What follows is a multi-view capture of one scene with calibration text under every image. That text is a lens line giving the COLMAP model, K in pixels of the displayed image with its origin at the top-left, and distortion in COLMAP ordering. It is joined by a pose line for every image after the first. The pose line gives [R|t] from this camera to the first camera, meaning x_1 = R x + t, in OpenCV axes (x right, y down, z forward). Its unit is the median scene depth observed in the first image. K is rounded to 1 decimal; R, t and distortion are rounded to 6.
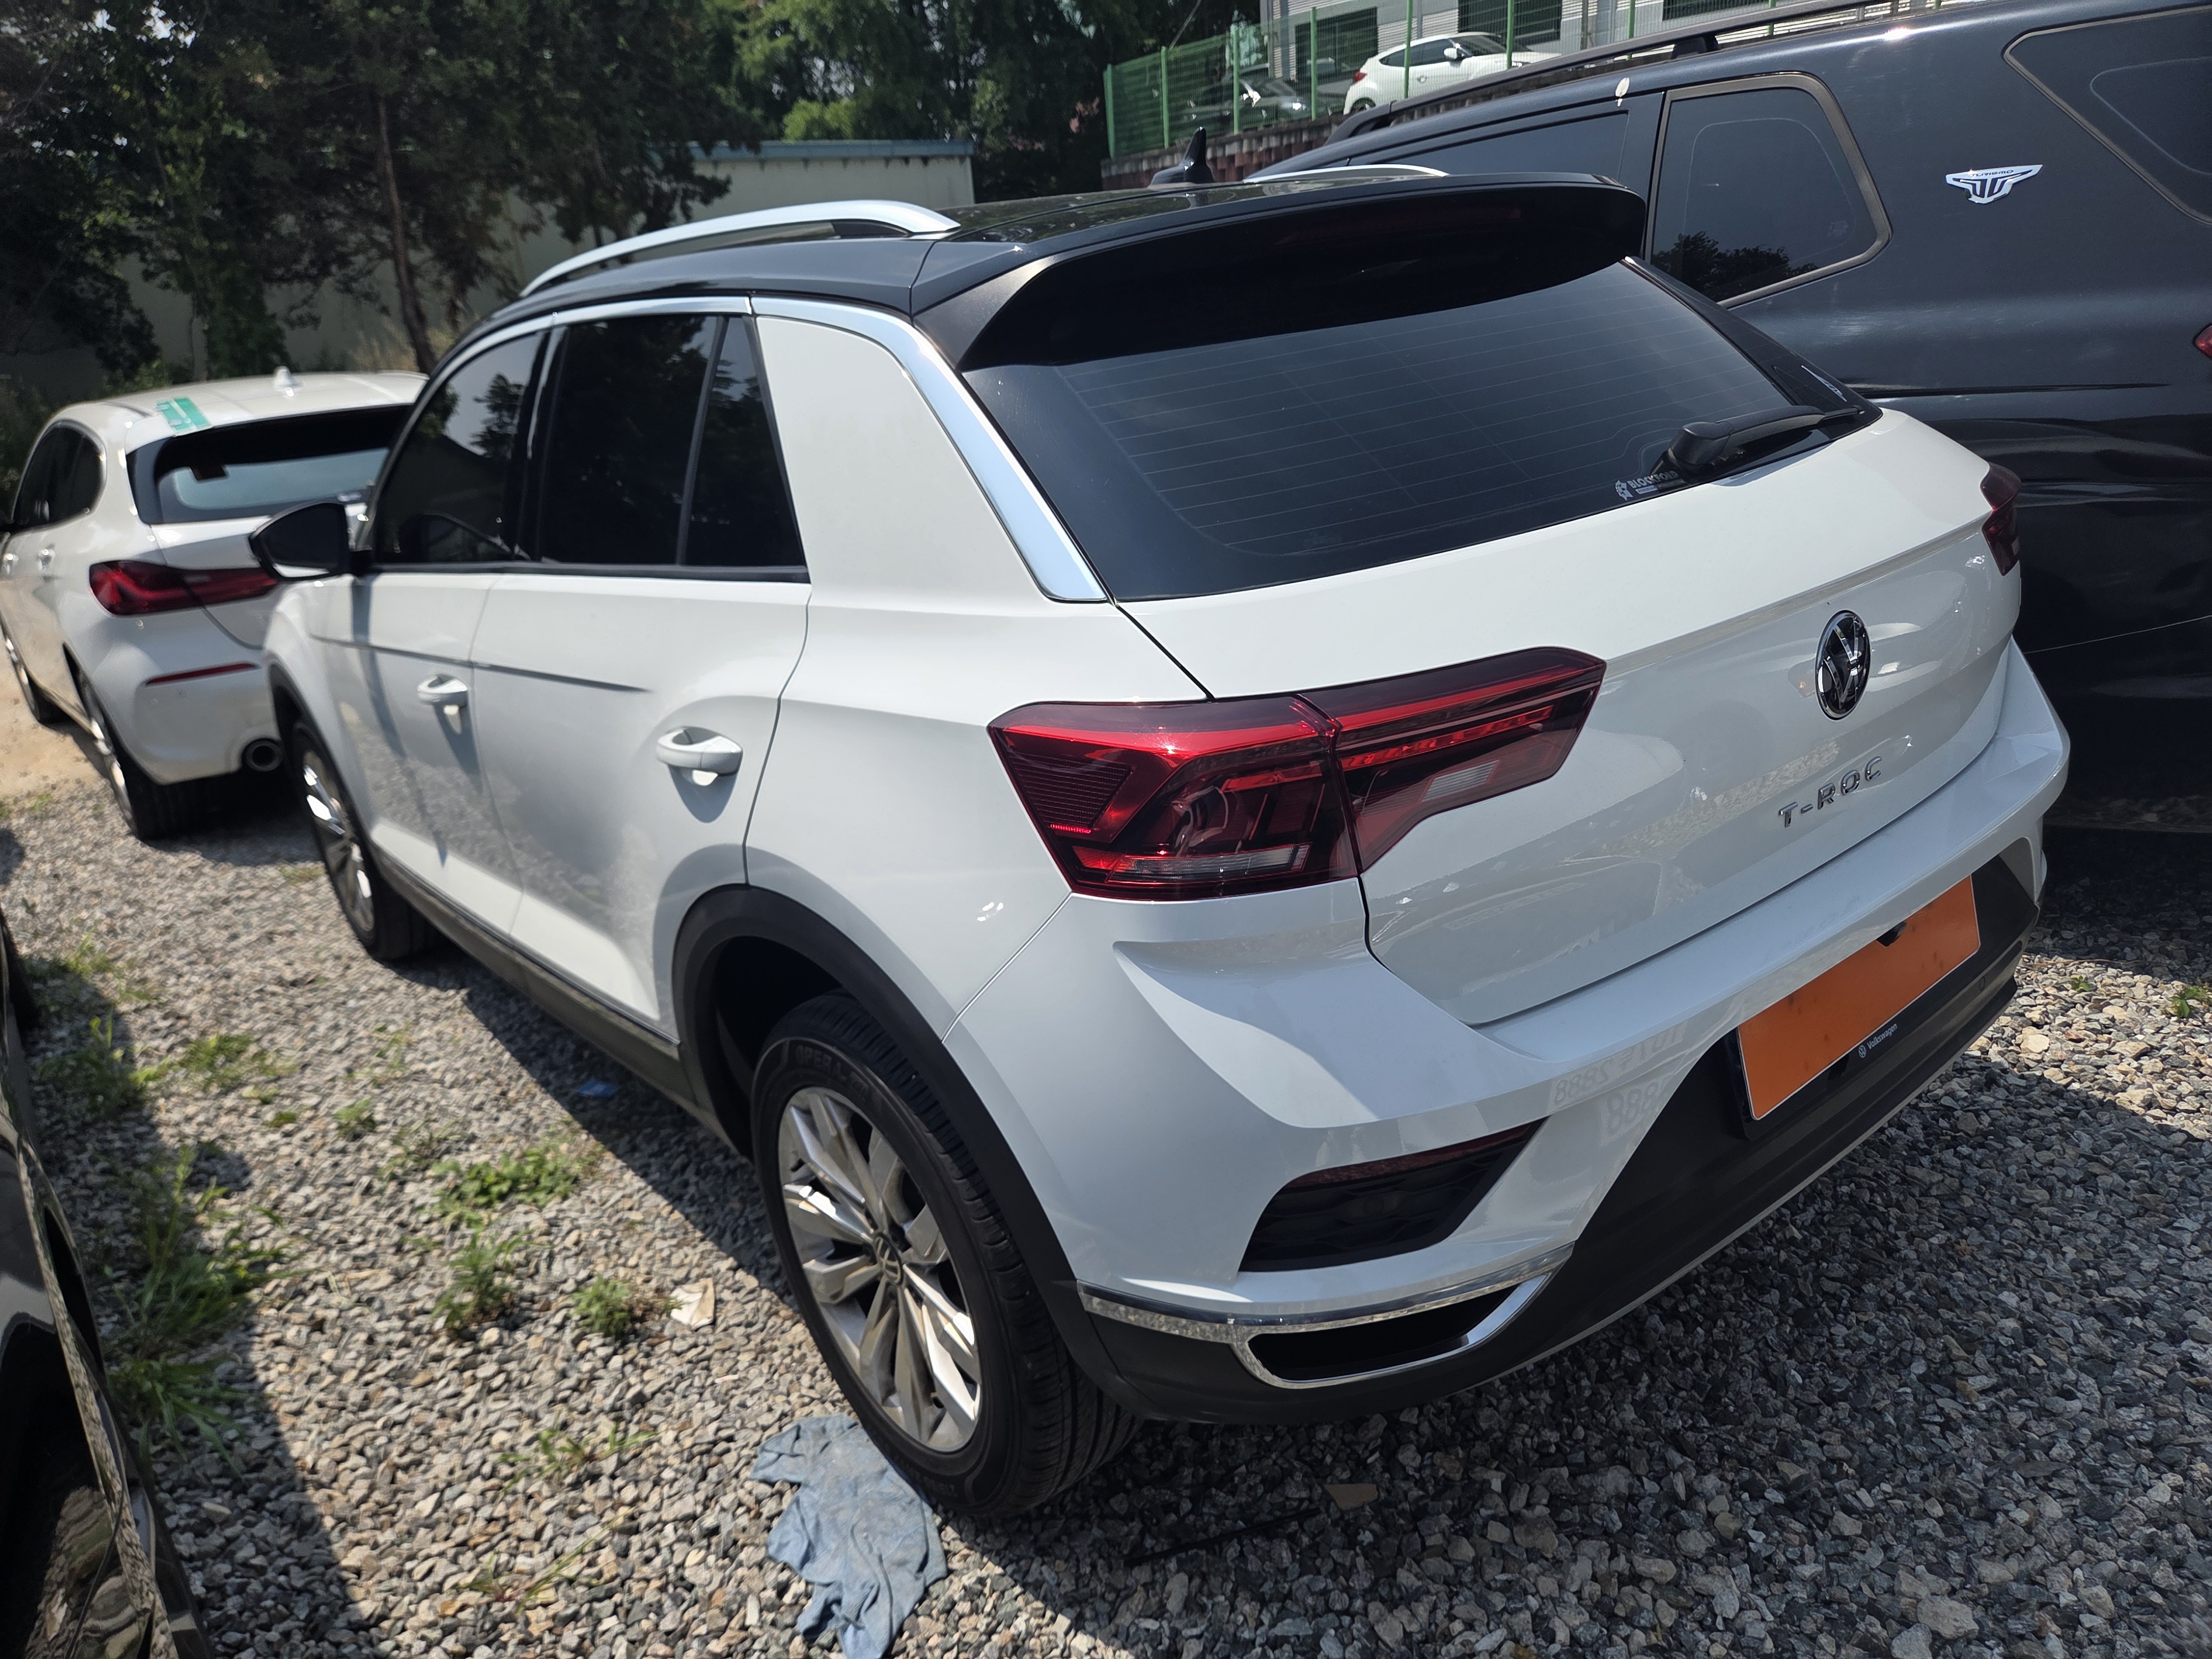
lens RADIAL K [[1487.5, 0, 1098.7], [0, 1487.5, 834.7], [0, 0, 1]] dist [0.057676, -0.060422]
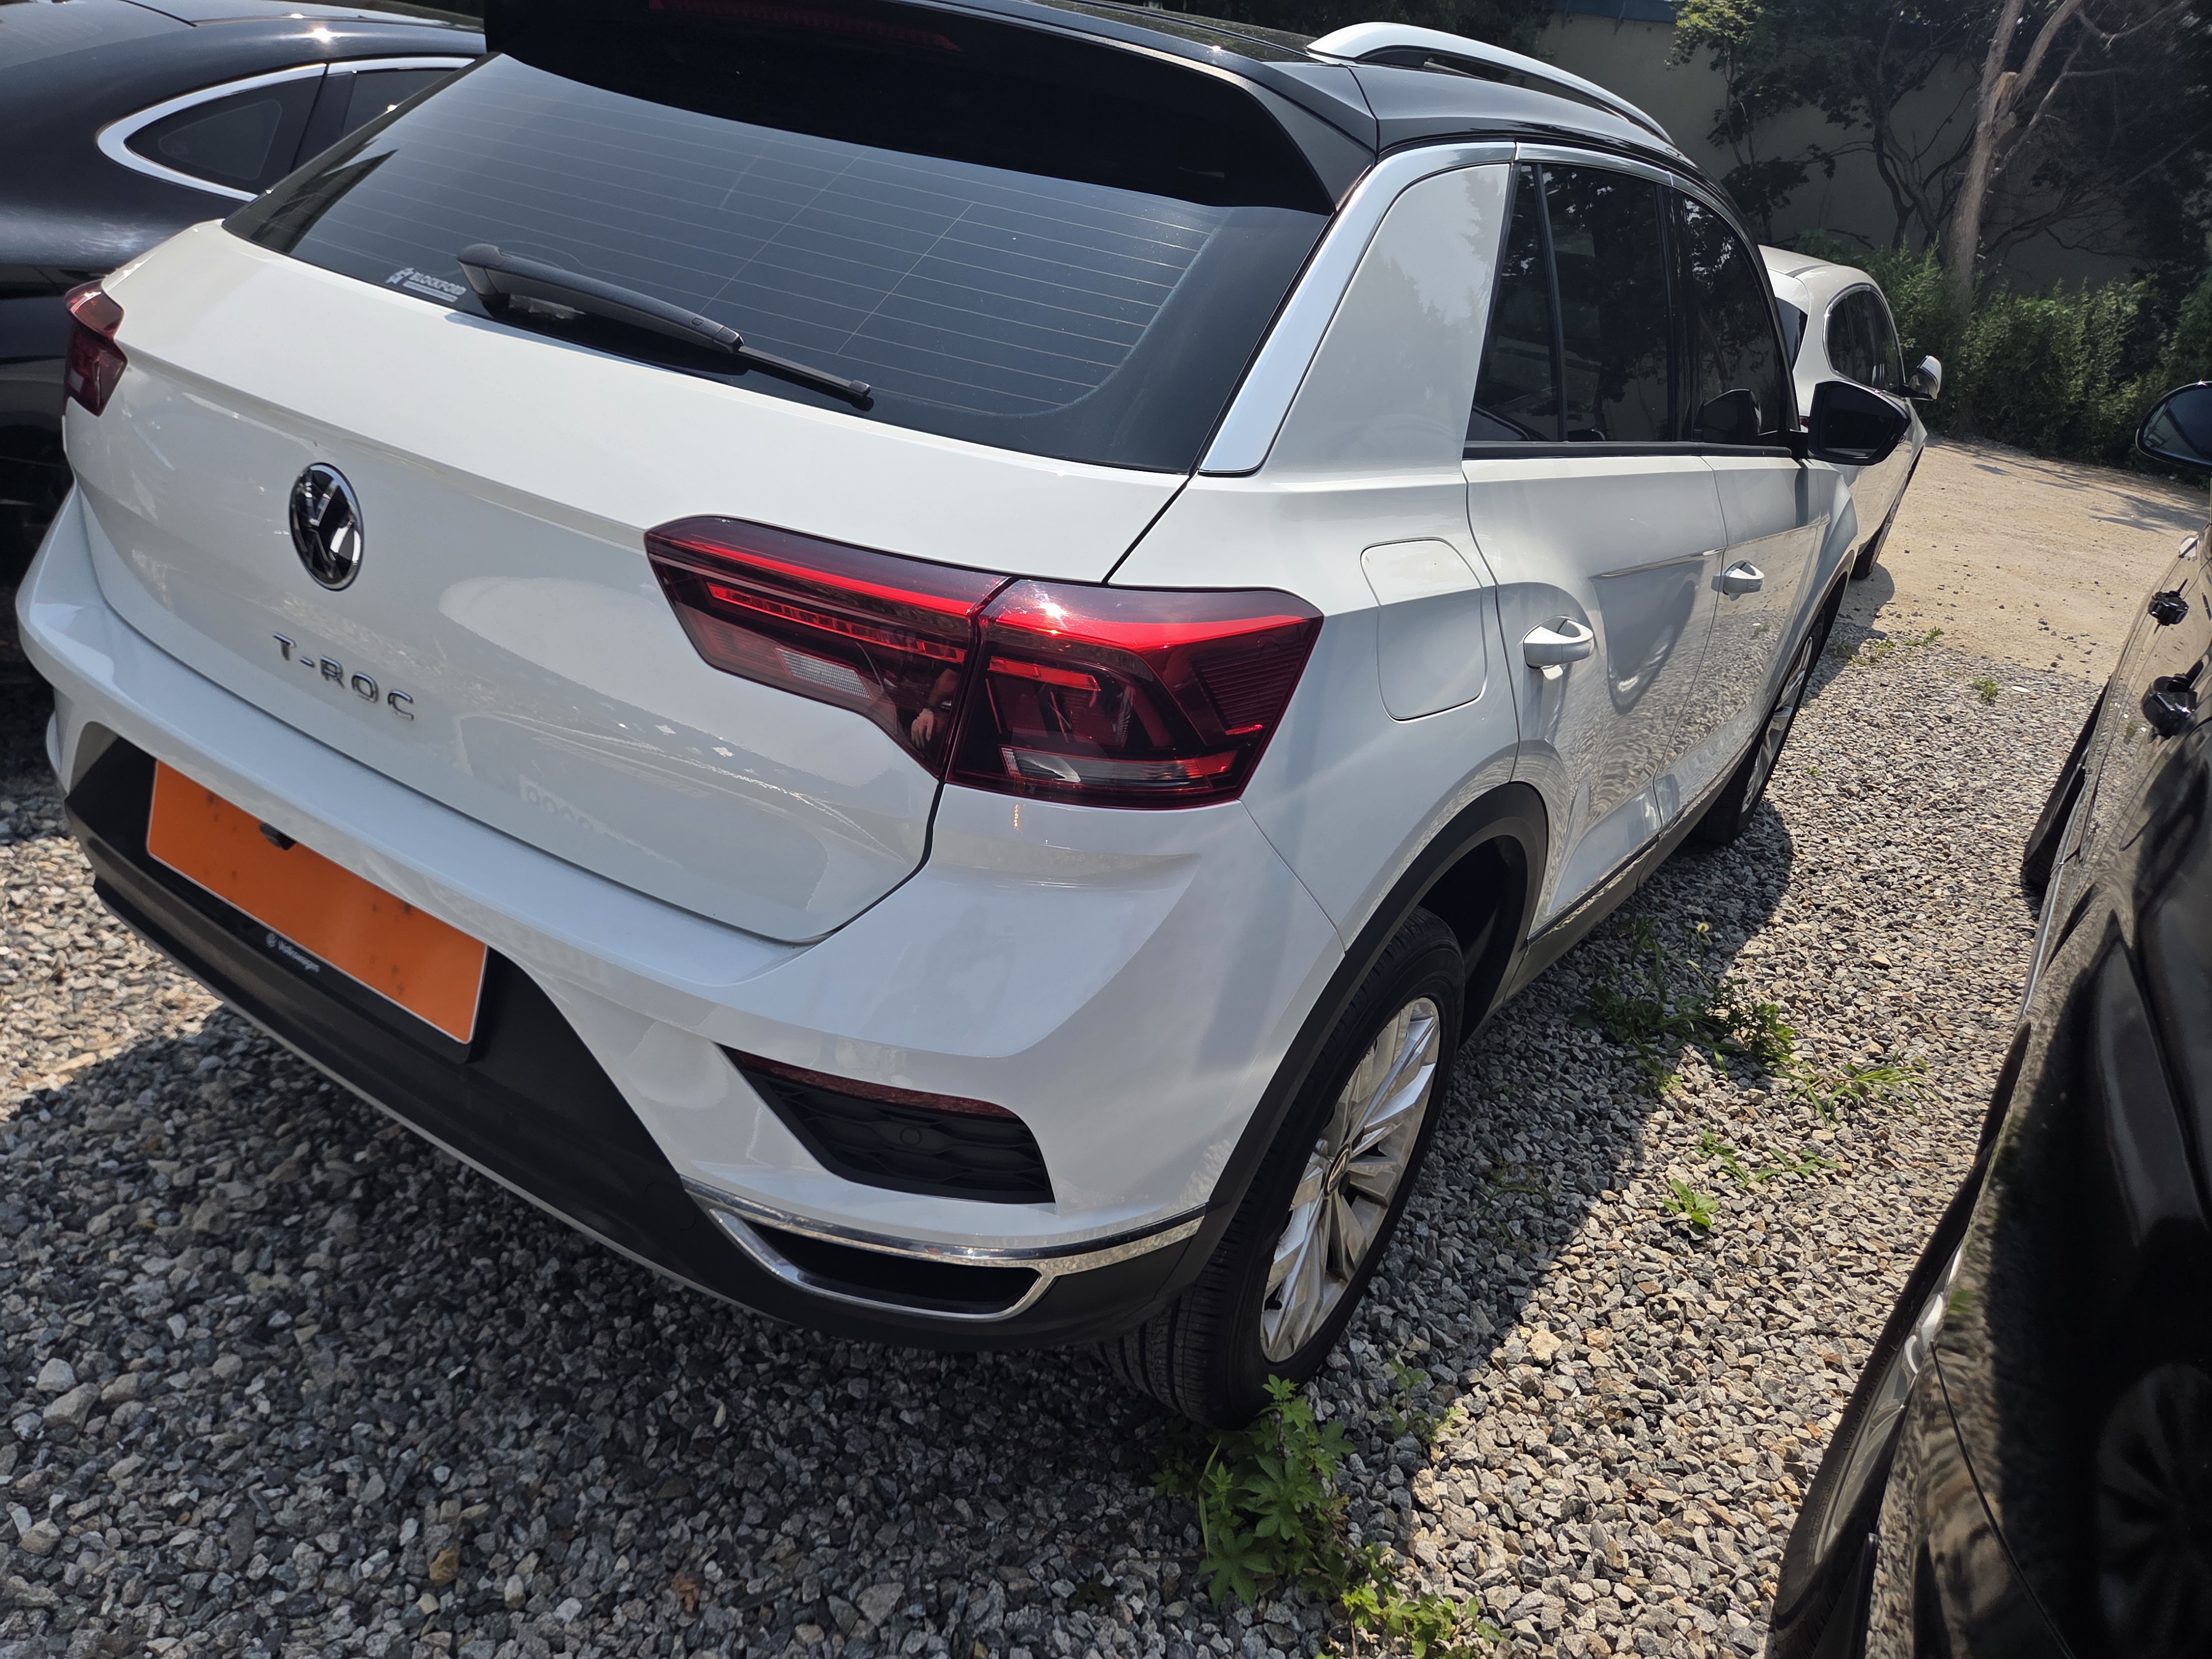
lens RADIAL K [[1512.5, 0, 1086.3], [0, 1512.5, 848.1], [0, 0, 1]] dist [0.046708, -0.047646]
pose [[0.276151, 0.533108, -0.799710, 0.814670], [-0.485879, 0.795346, 0.362418, -0.285846], [0.829254, 0.288480, 0.478662, 0.571469]]
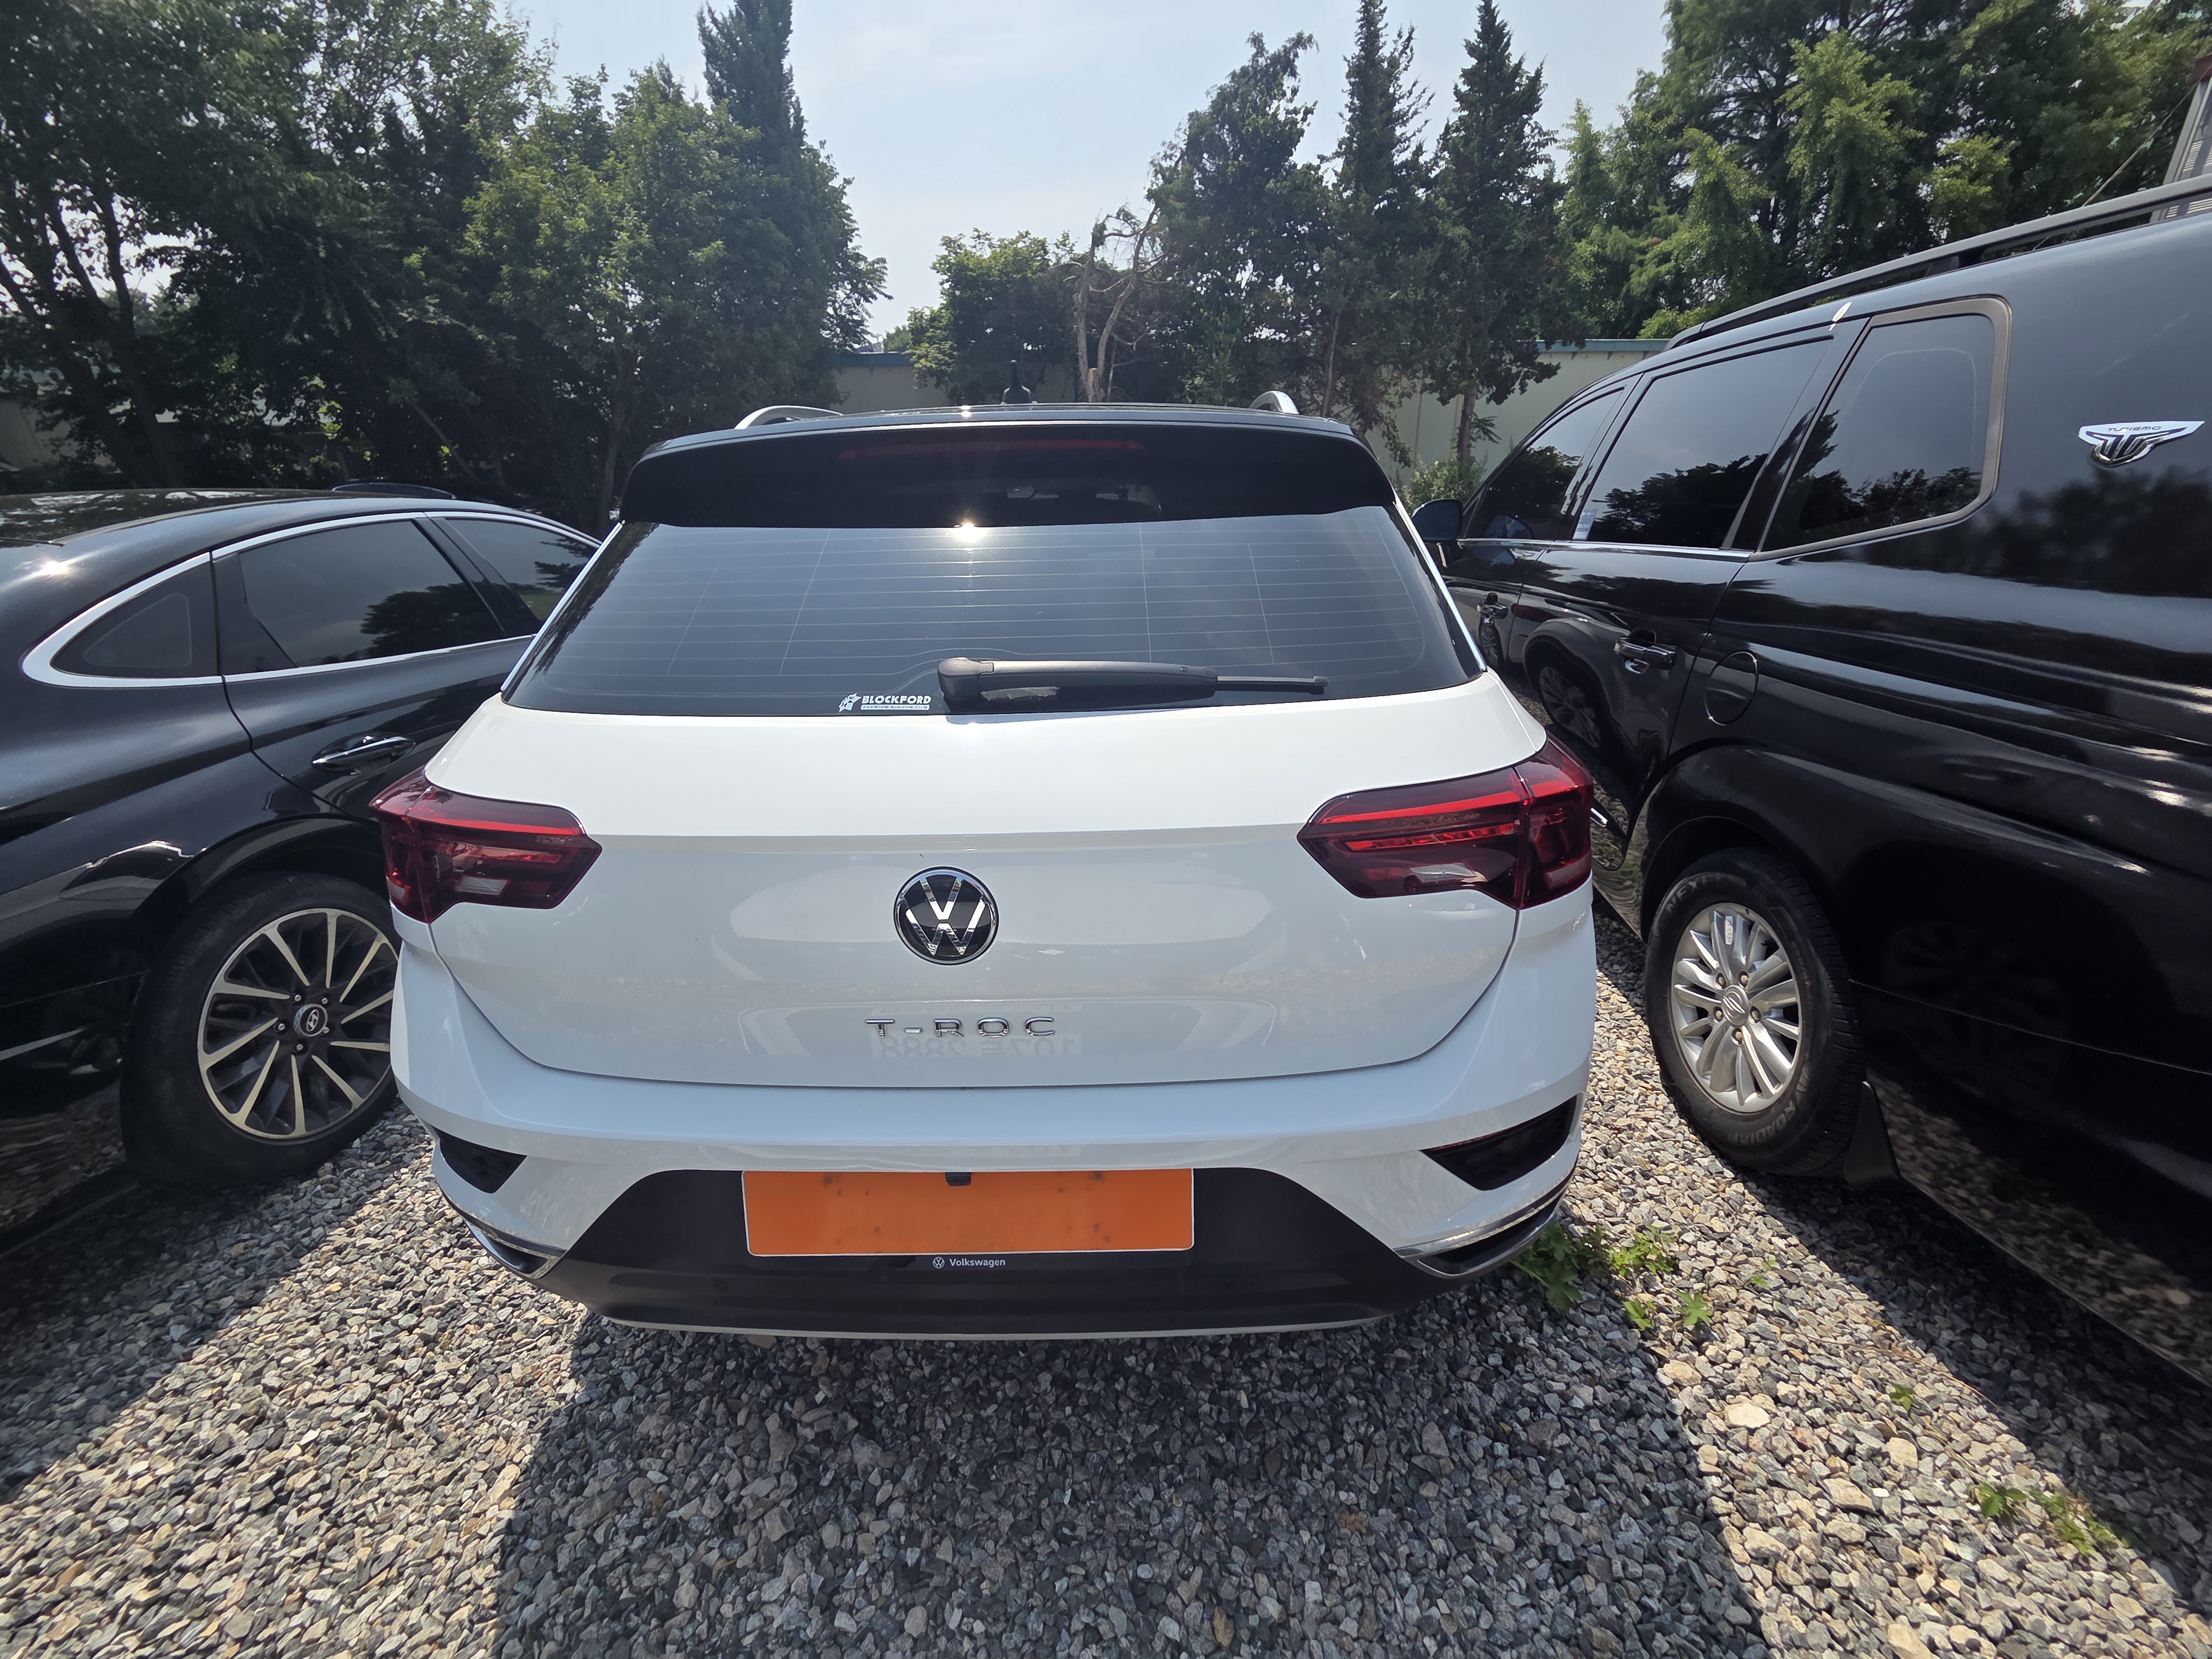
lens RADIAL K [[906.9, 0, 1133.8], [0, 906.9, 815.2], [0, 0, 1]] dist [0.000838, 0.000294]
pose [[0.761656, 0.305826, -0.571271, 0.533337], [-0.274364, 0.950896, 0.143256, -0.174697], [0.587030, 0.047624, 0.808163, 0.326710]]
